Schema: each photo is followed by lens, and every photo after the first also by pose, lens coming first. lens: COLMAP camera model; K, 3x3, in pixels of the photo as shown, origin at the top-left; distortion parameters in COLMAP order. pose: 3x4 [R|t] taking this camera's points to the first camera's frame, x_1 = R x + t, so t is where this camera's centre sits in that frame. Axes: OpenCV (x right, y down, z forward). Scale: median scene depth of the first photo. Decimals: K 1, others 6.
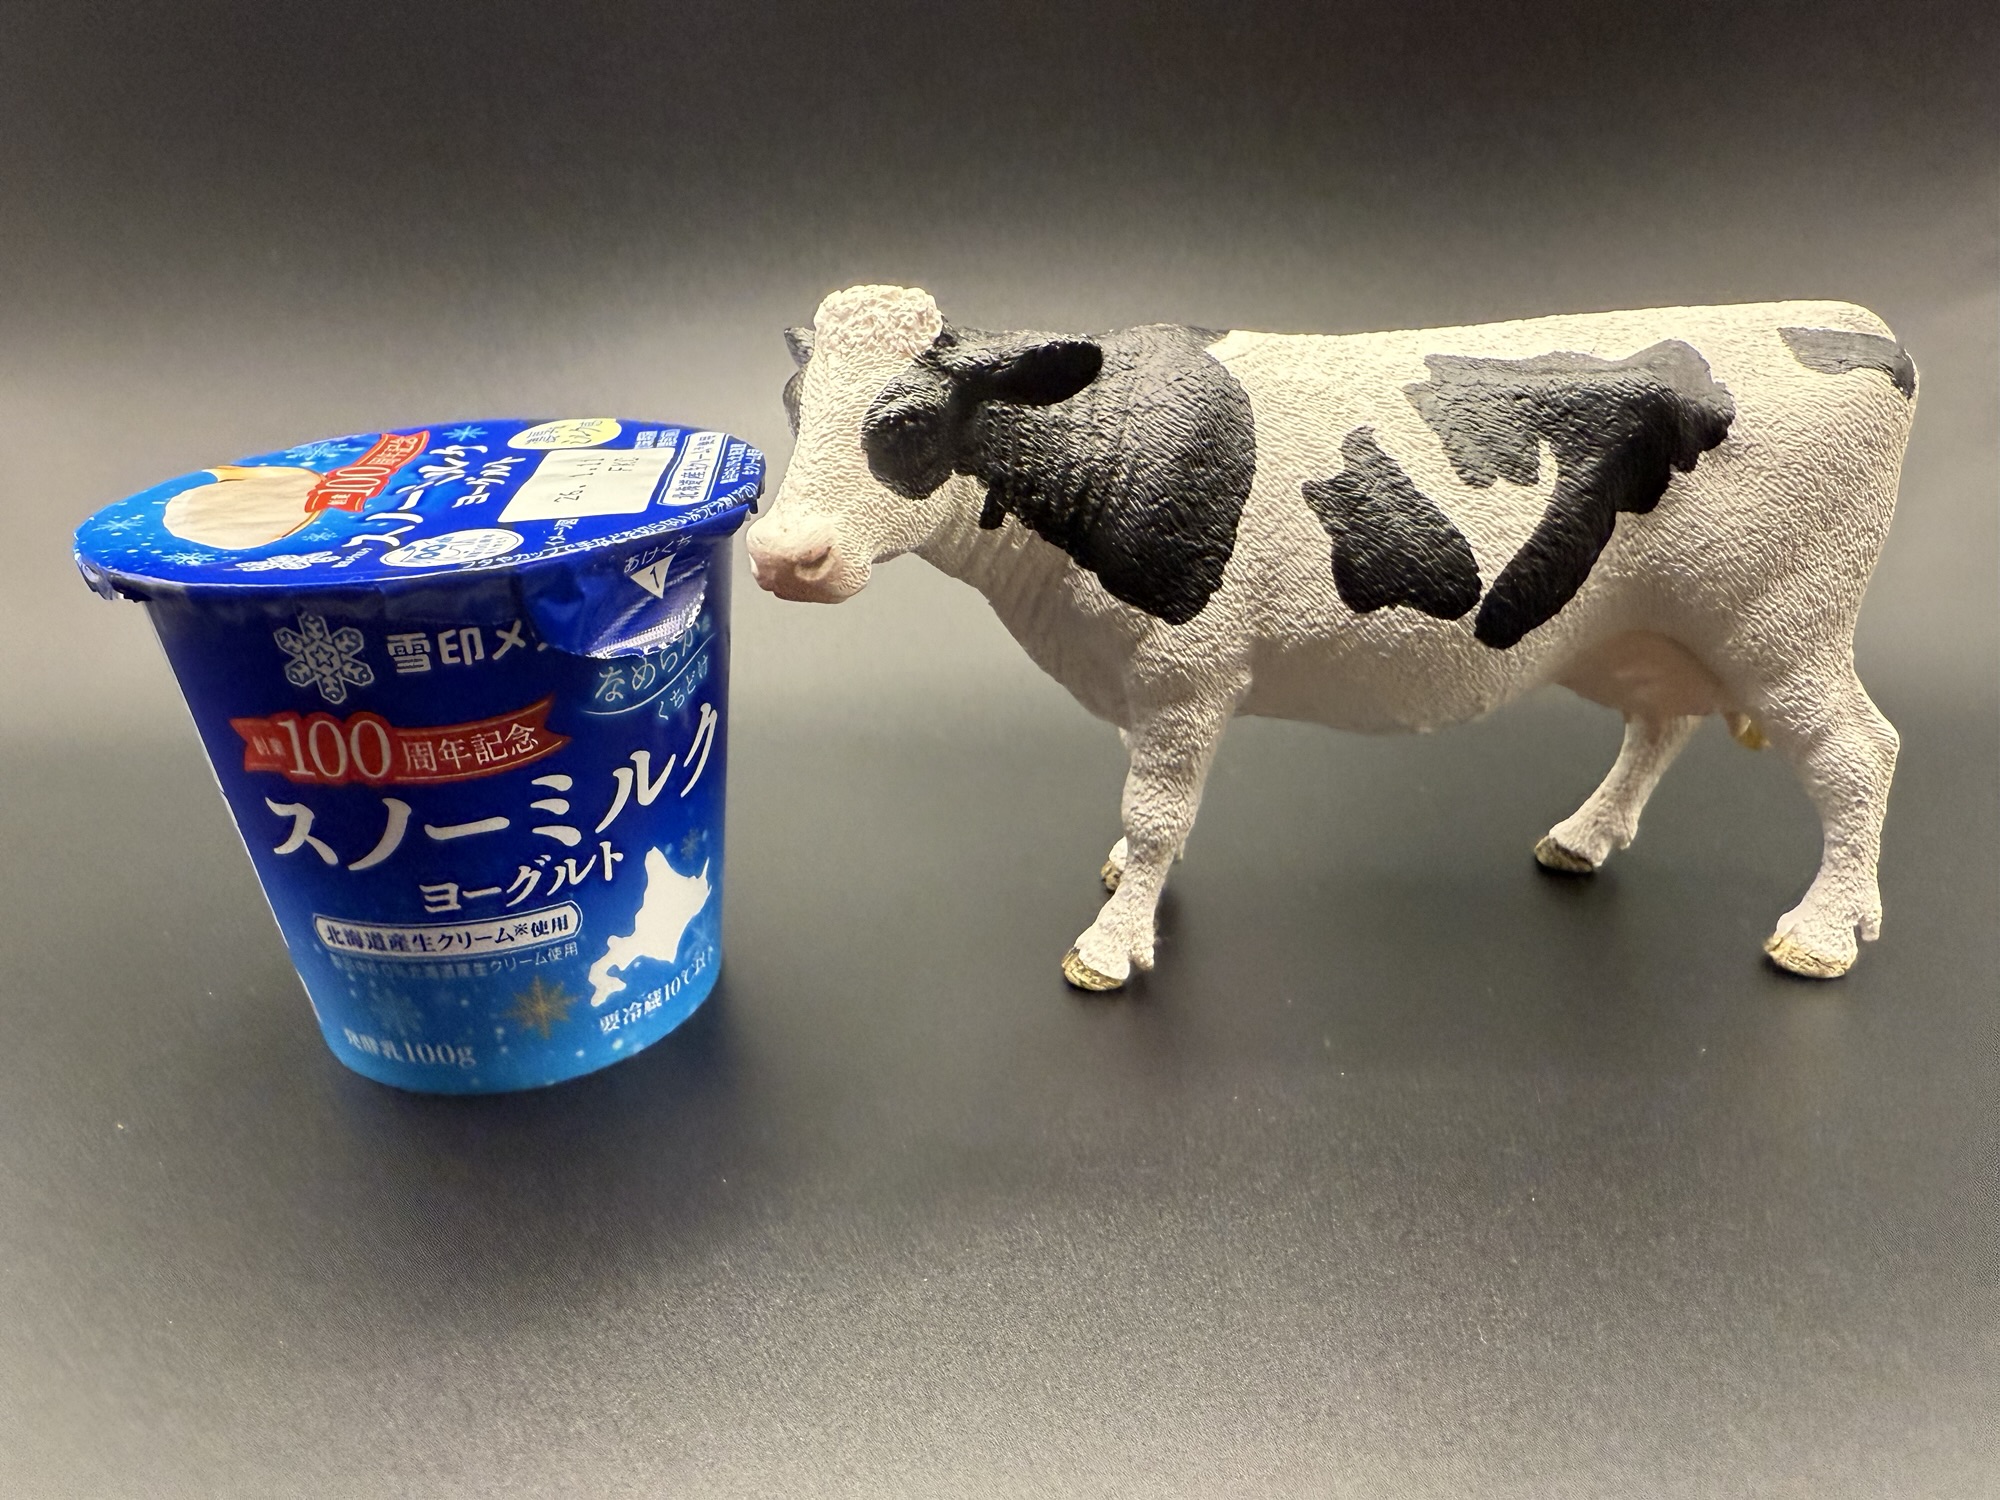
lens RADIAL K [[1522.4, 0, 982.6], [0, 1522.4, 755.6], [0, 0, 1]] dist [0.050252, -0.014710]
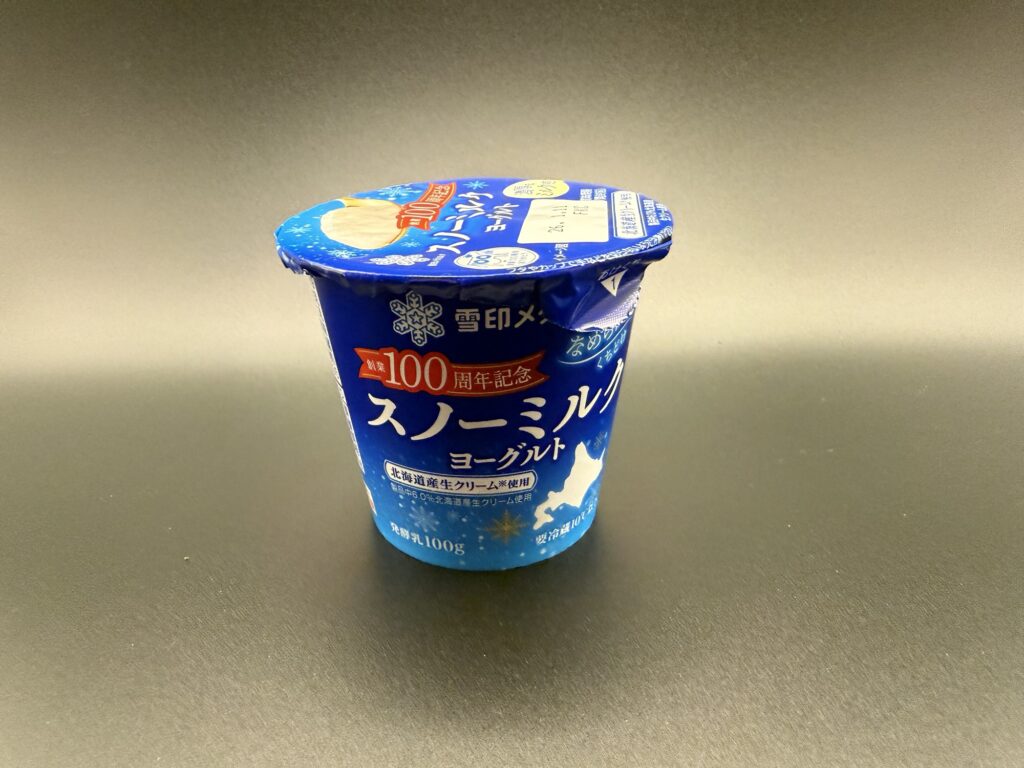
lens RADIAL K [[779.5, 0, 509.9], [0, 779.5, 385.4], [0, 0, 1]] dist [0.050252, -0.014710]
pose [[0.983924, 0.091233, -0.153525, -0.172718], [-0.084879, 0.995260, 0.047461, -0.036452], [0.157127, -0.033667, 0.987004, 0.153005]]
